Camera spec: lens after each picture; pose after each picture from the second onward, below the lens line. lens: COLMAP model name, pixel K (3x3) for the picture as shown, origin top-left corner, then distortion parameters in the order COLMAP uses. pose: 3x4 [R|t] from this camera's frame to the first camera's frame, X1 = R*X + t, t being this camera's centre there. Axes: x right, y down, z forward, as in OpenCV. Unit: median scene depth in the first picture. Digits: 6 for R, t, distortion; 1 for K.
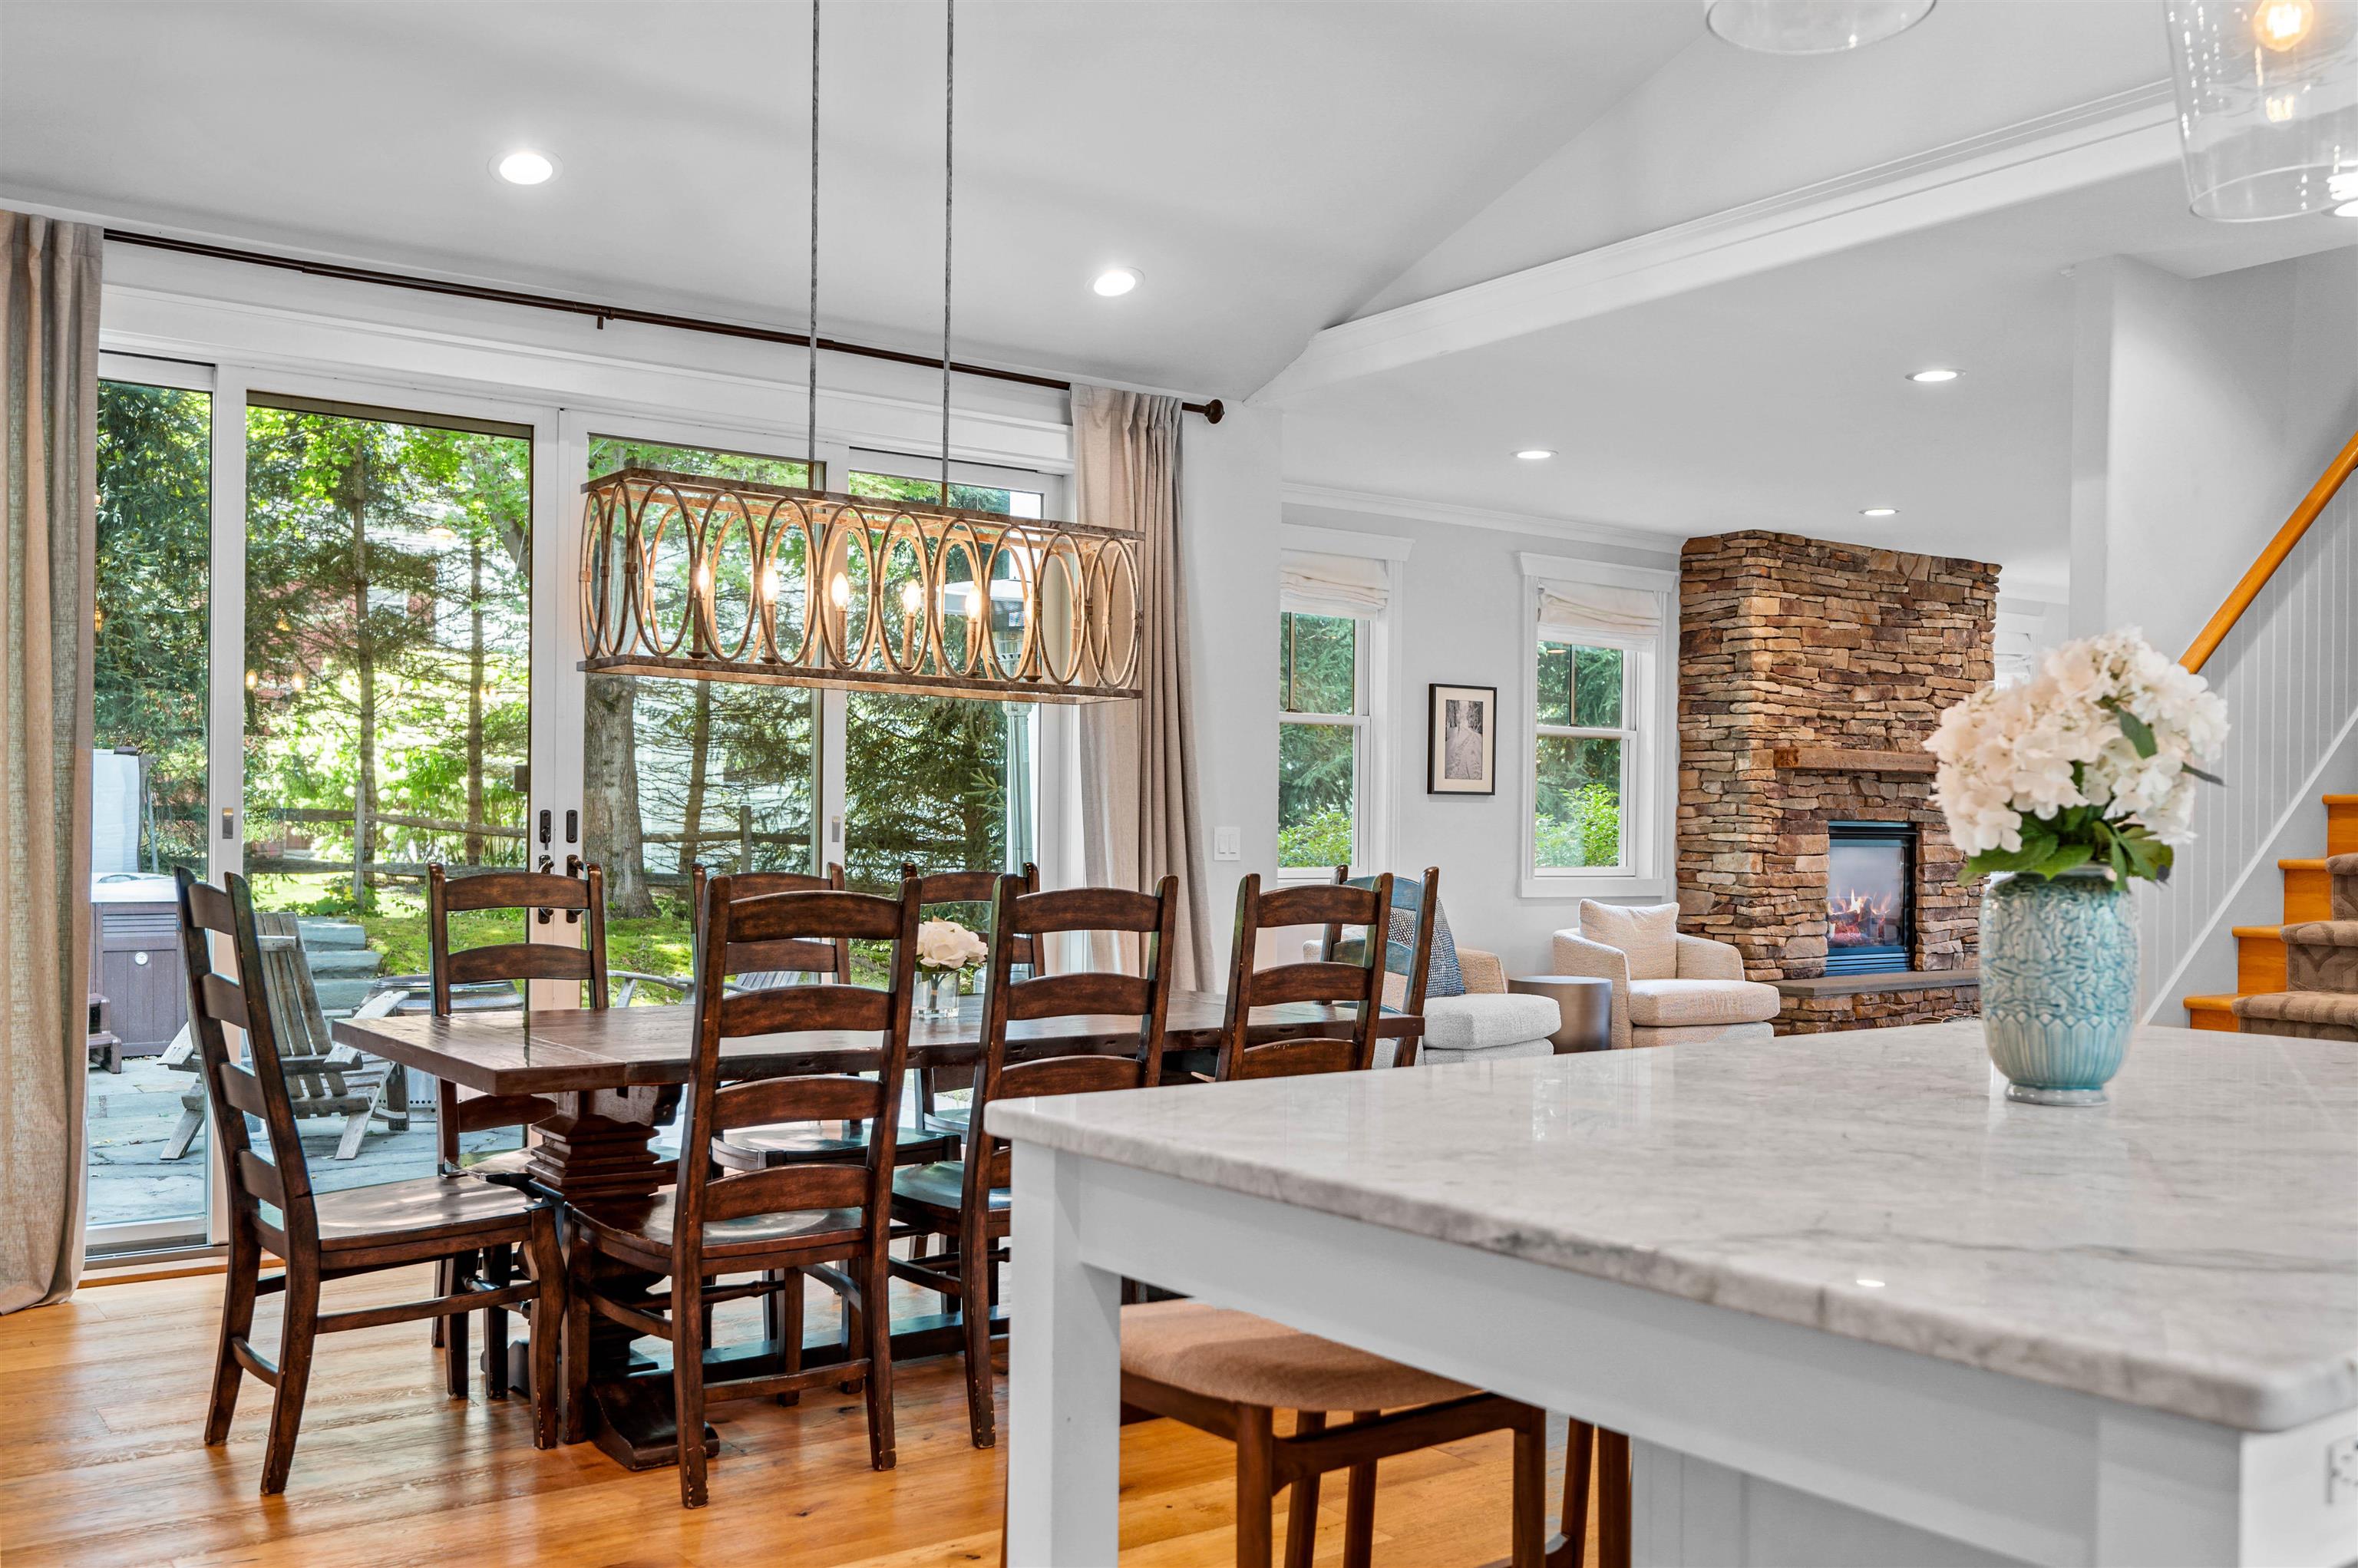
lens RADIAL K [[2038.4, 0, 1198.6], [0, 2038.4, 842.2], [0, 0, 1]] dist [-0.012050, 0.018005]
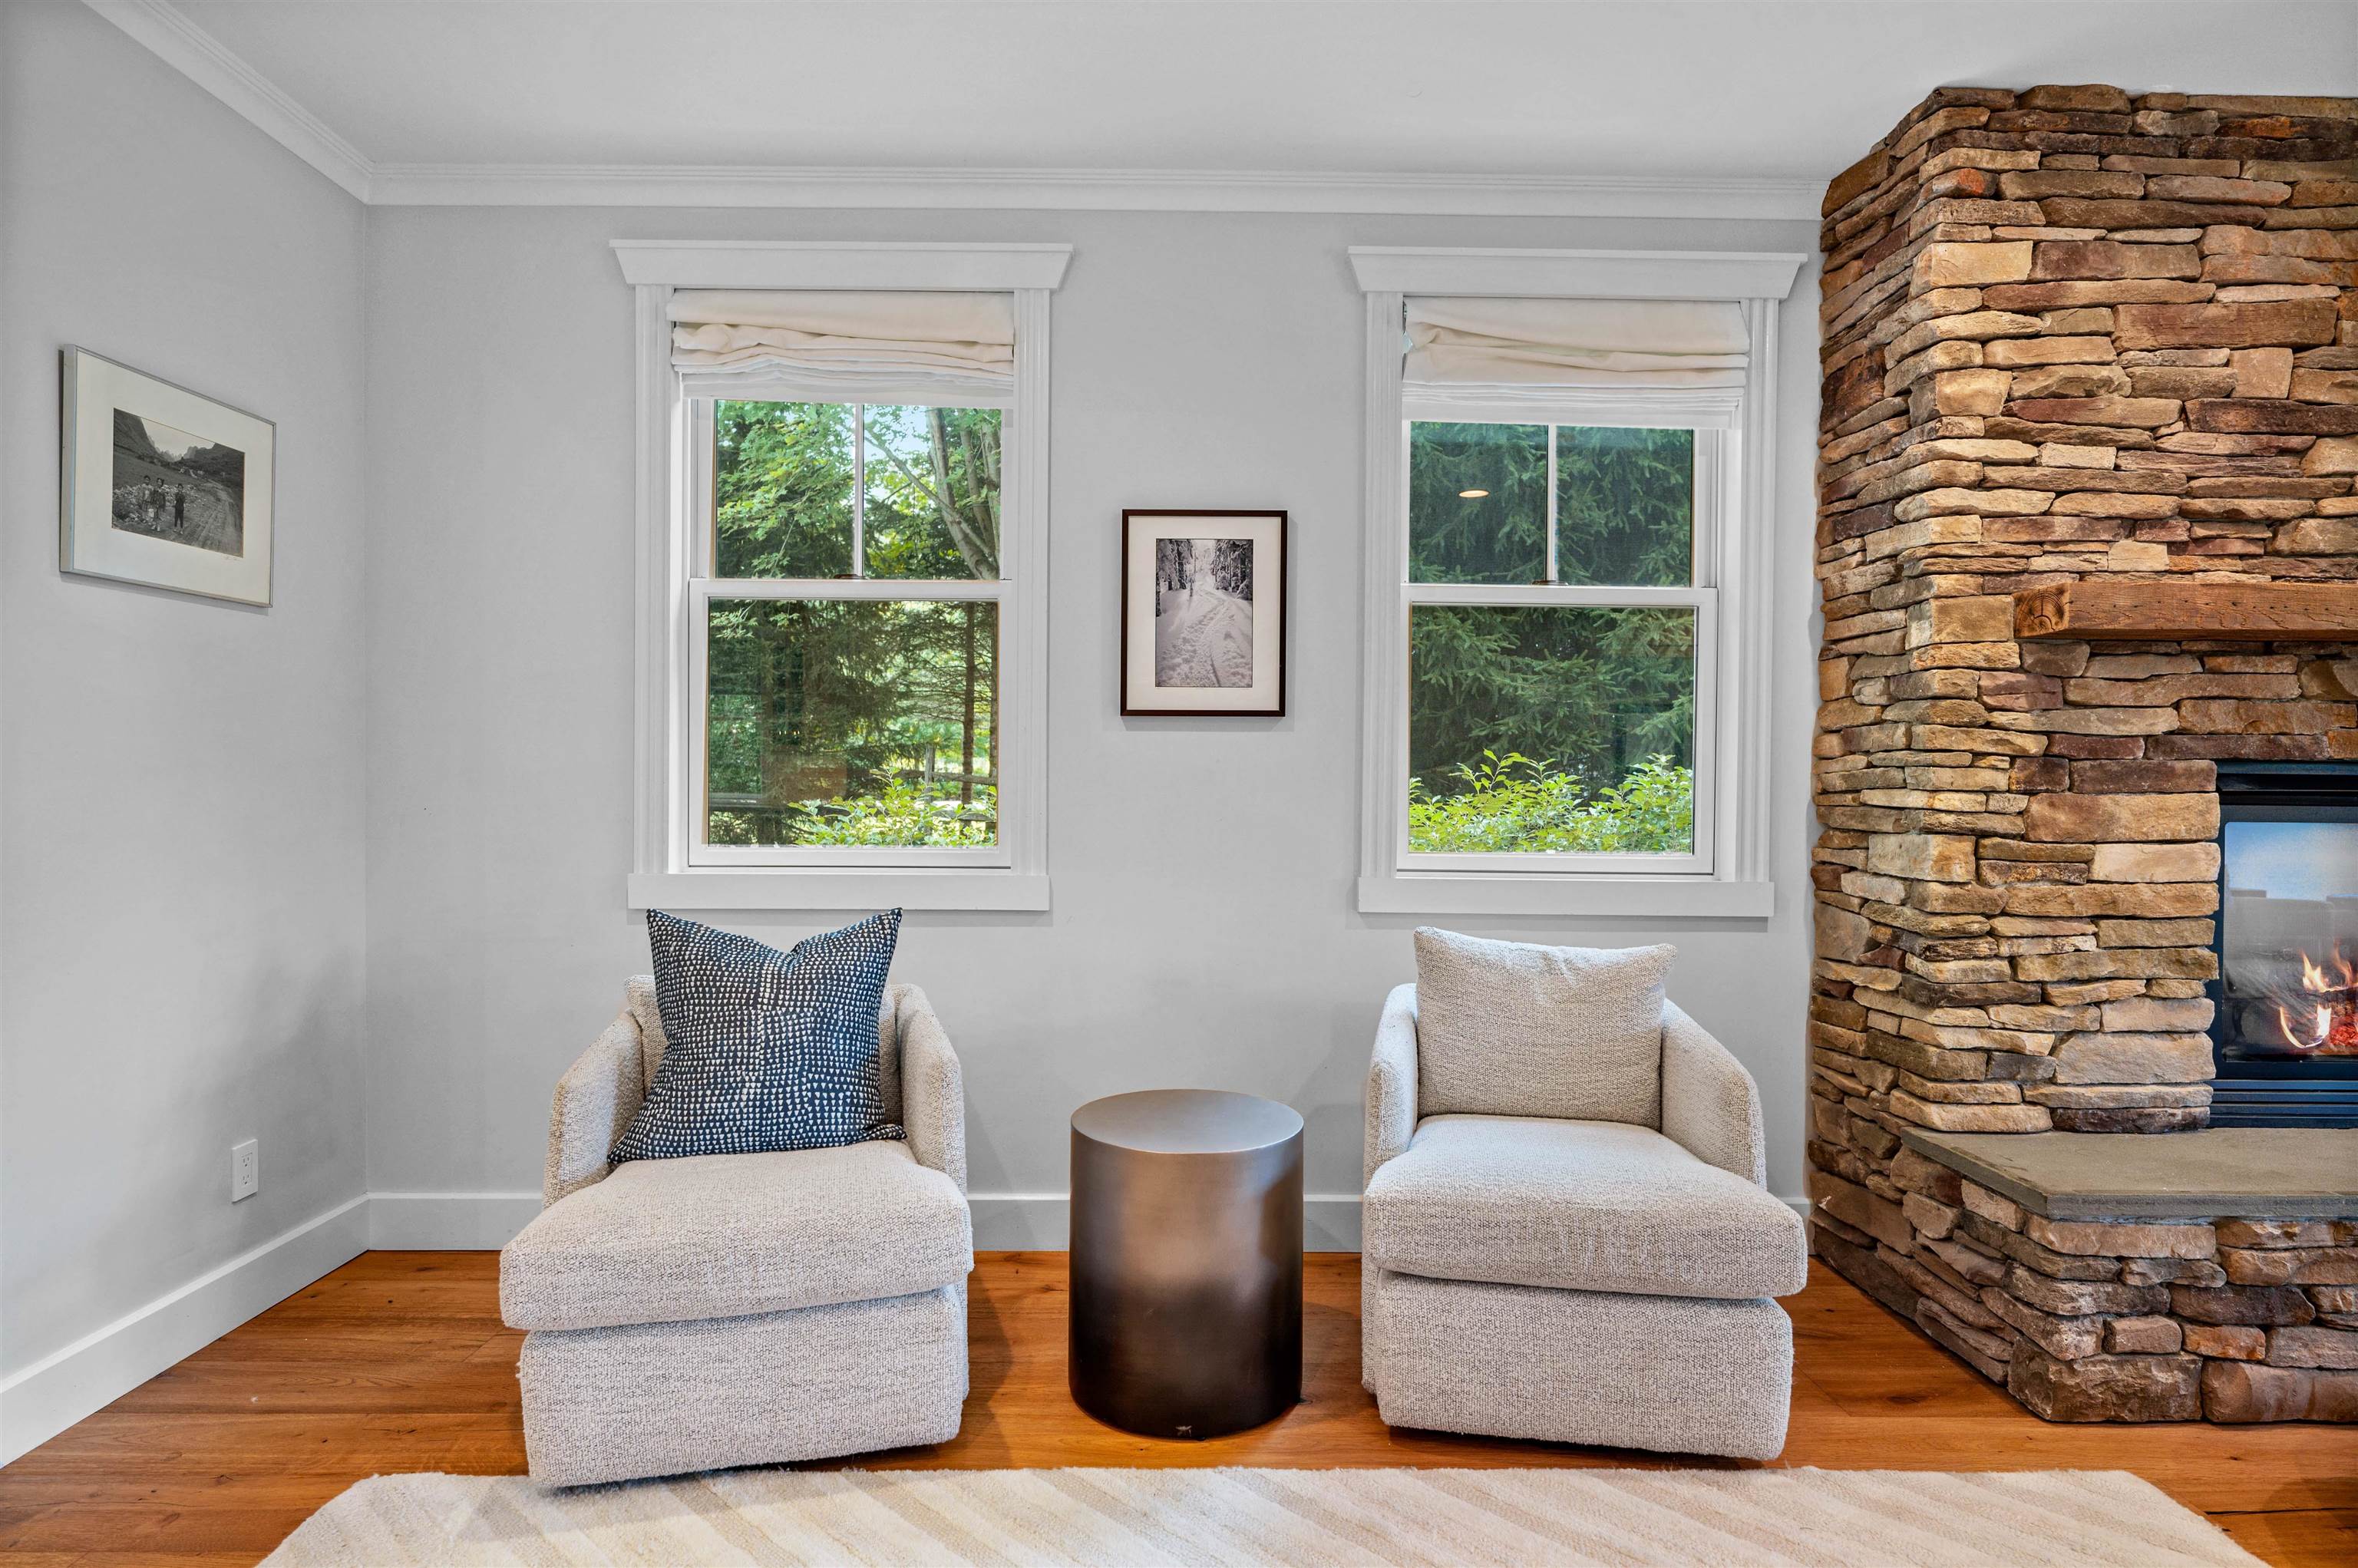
lens RADIAL K [[1225.7, 0, 1190.8], [0, 1225.7, 791.5], [0, 0, 1]] dist [0.000751, -0.002485]
pose [[0.808317, 0.003831, -0.588736, 0.323287], [-0.005245, 0.999986, -0.000694, -0.003416], [0.588725, 0.003649, 0.808325, 0.755992]]
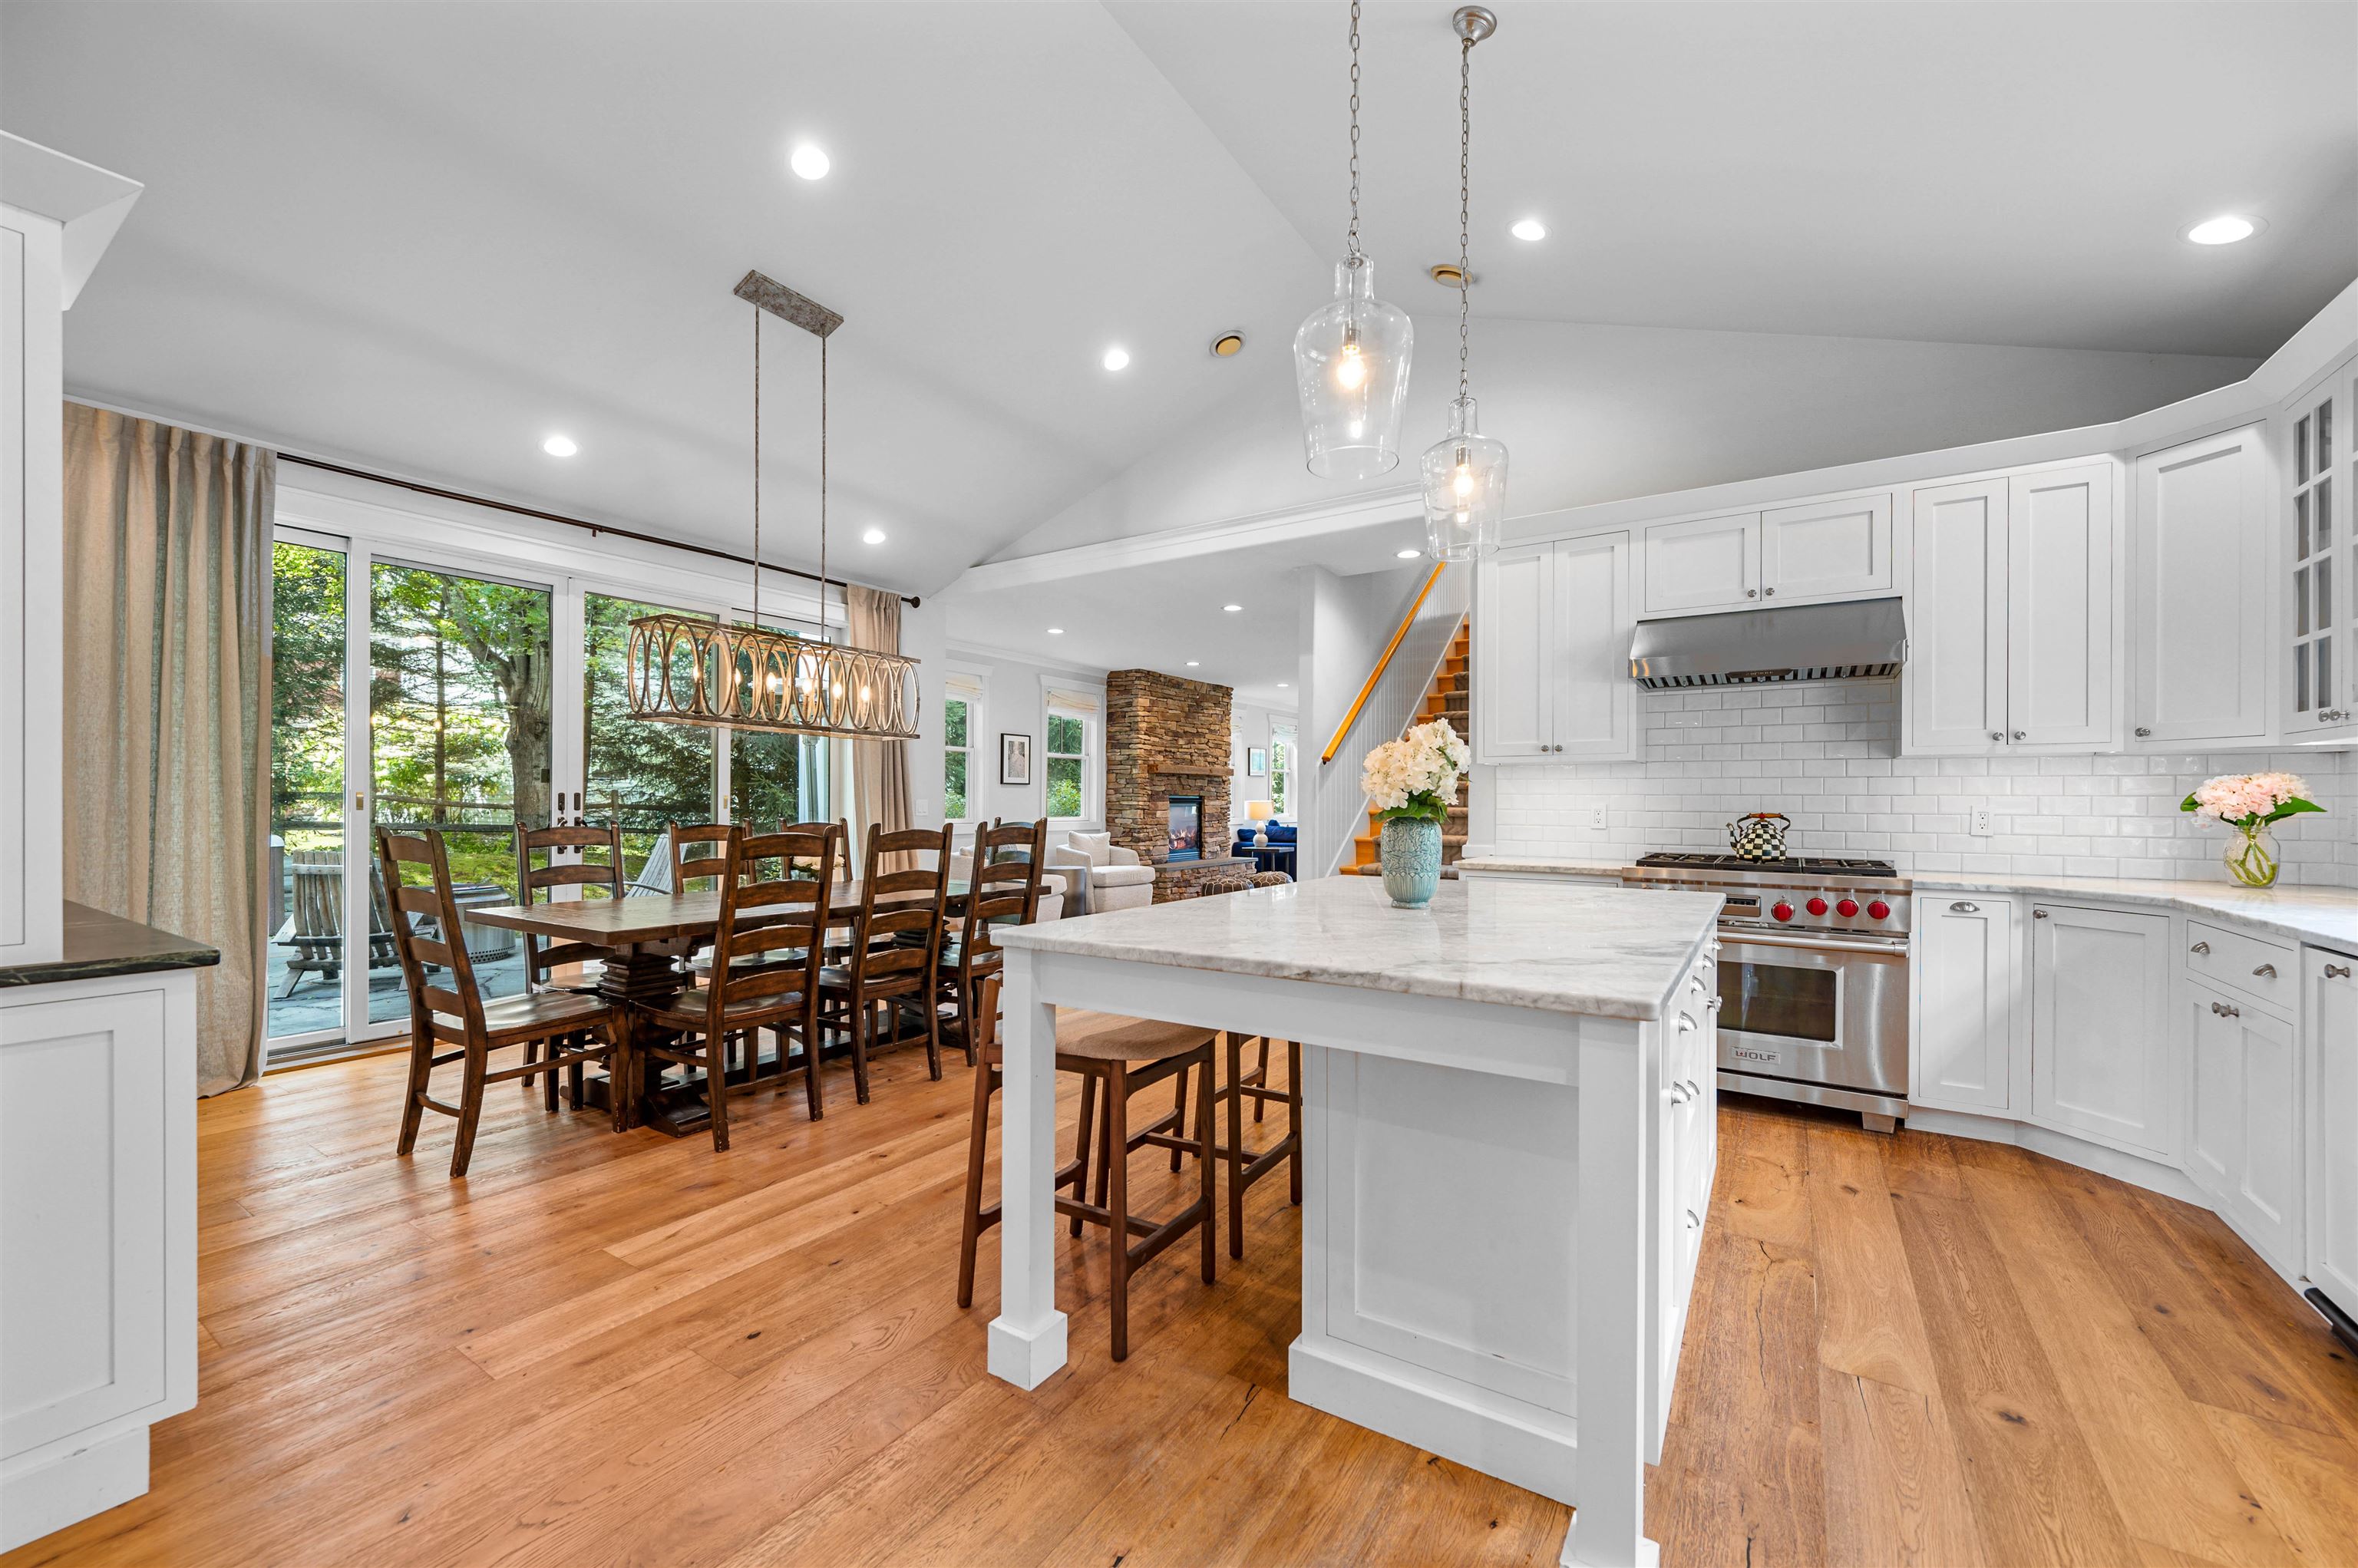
lens RADIAL K [[926.9, 0, 1179.3], [0, 926.9, 804.2], [0, 0, 1]] dist [-0.003467, 0.001050]
pose [[0.936365, -0.007485, 0.350947, -0.057154], [0.008030, 0.999968, -0.000097, -0.000494], [-0.350935, 0.002909, 0.936395, 0.006710]]
